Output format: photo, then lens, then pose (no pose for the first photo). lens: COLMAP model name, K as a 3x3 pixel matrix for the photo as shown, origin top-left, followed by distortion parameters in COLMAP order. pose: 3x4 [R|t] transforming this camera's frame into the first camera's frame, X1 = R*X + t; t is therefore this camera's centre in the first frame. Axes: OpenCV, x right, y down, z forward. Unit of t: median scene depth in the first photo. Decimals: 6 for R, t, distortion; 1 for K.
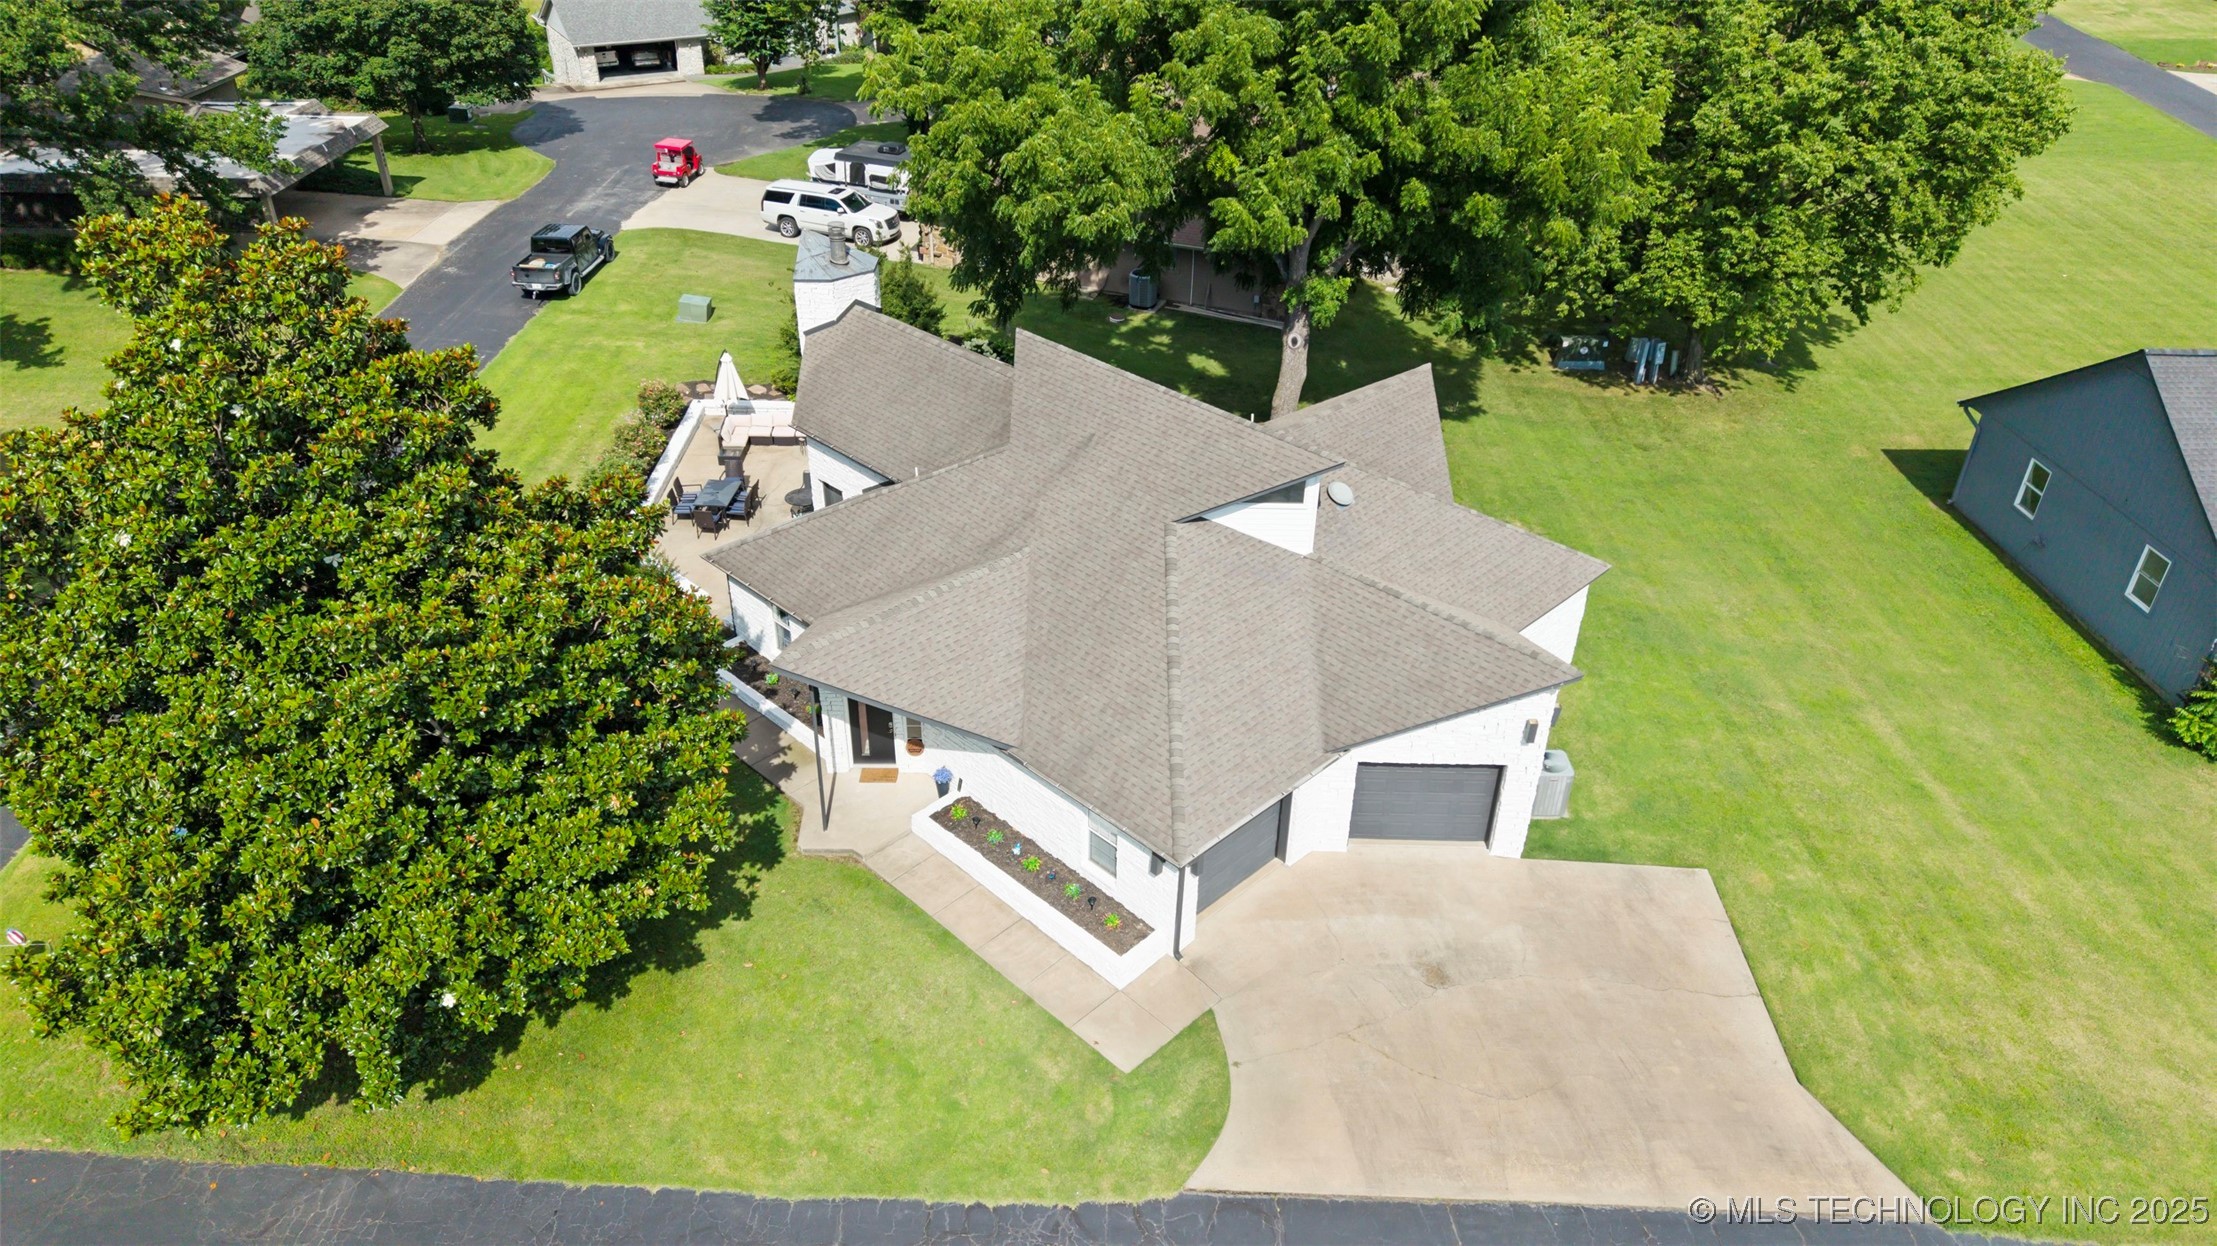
lens RADIAL K [[1487.9, 0, 1080.3], [0, 1487.9, 612.8], [0, 0, 1]] dist [0.051017, -0.044322]
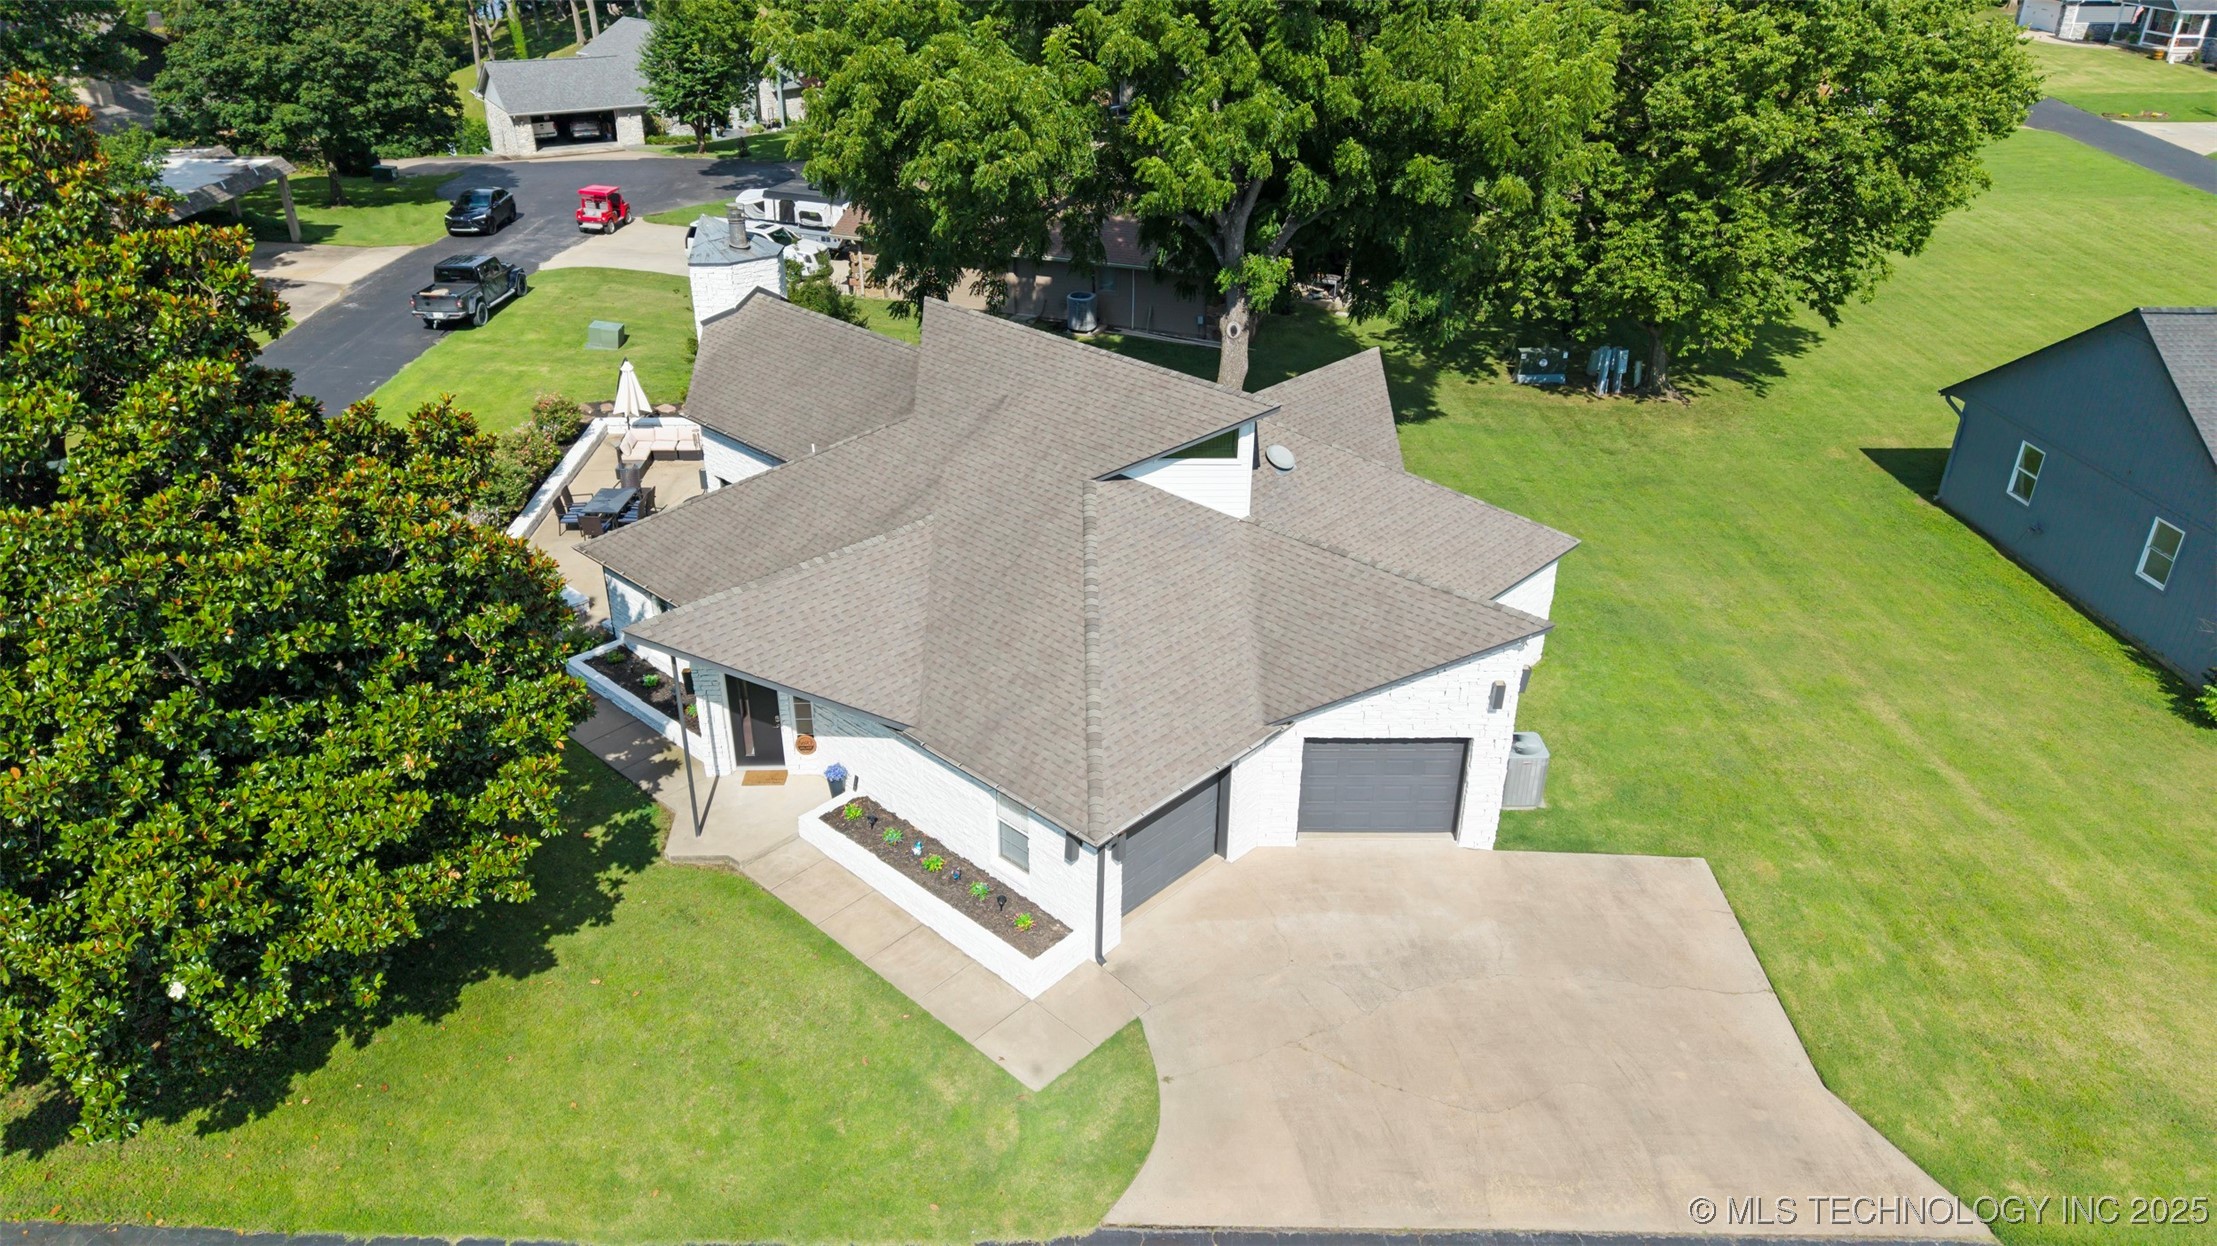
lens RADIAL K [[1487.9, 0, 1080.3], [0, 1487.9, 612.8], [0, 0, 1]] dist [0.051017, -0.044322]
pose [[0.999687, -0.018071, 0.017309, 0.037485], [0.019350, 0.996858, -0.076814, 0.084869], [-0.015867, 0.077125, 0.996895, 0.112131]]
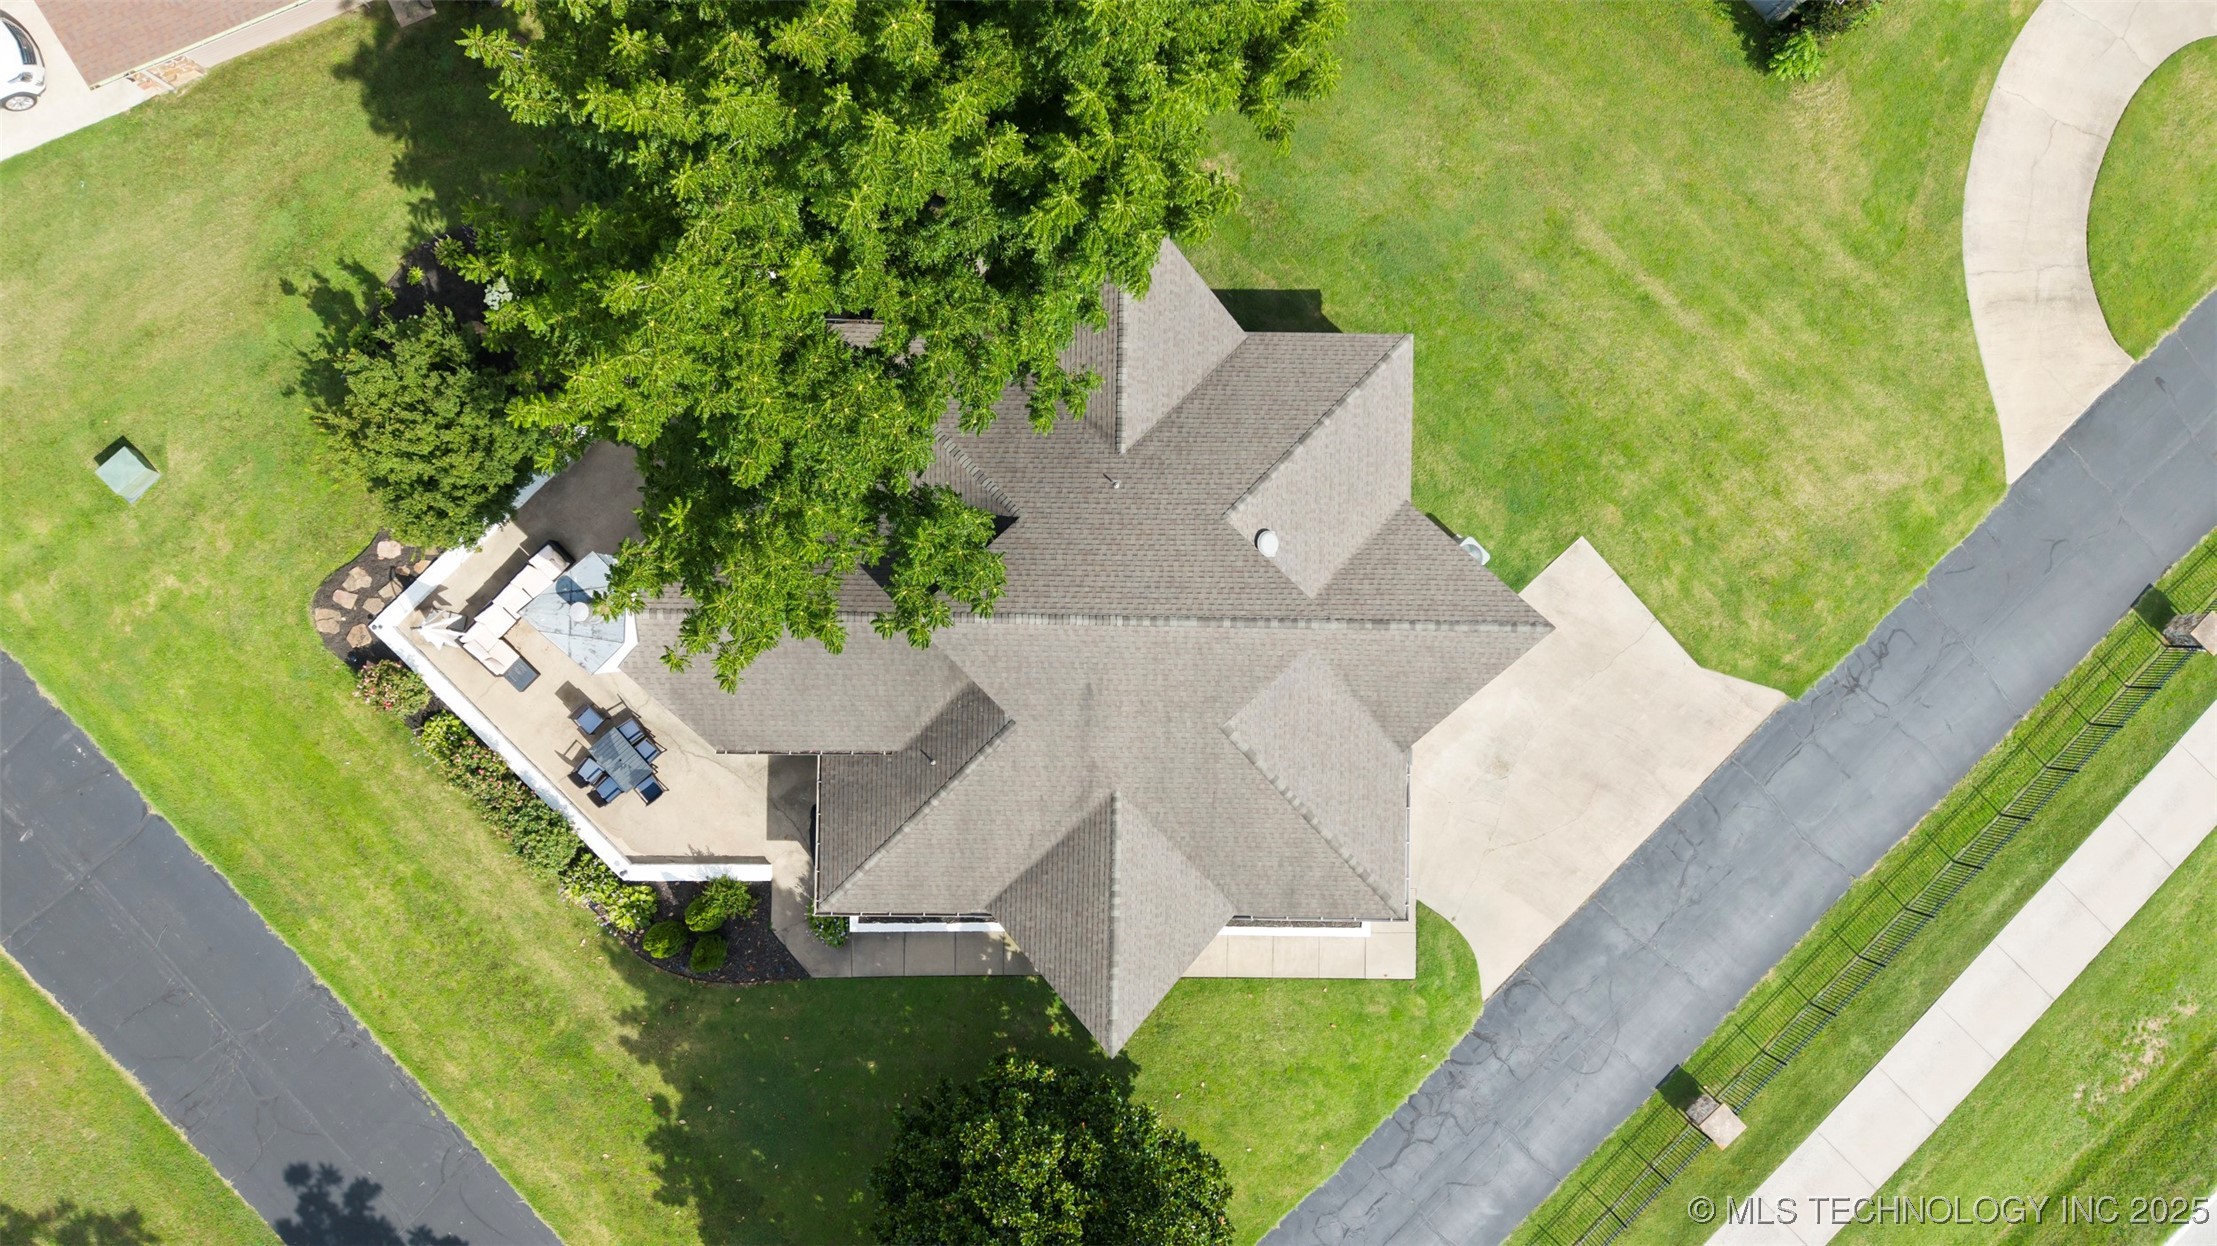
lens RADIAL K [[1487.9, 0, 1080.3], [0, 1487.9, 612.8], [0, 0, 1]] dist [0.051017, -0.044322]
pose [[0.711271, -0.702909, -0.003488, 0.045750], [0.364573, 0.364658, 0.856803, -1.096339], [-0.600983, -0.610691, 0.515632, 0.510210]]
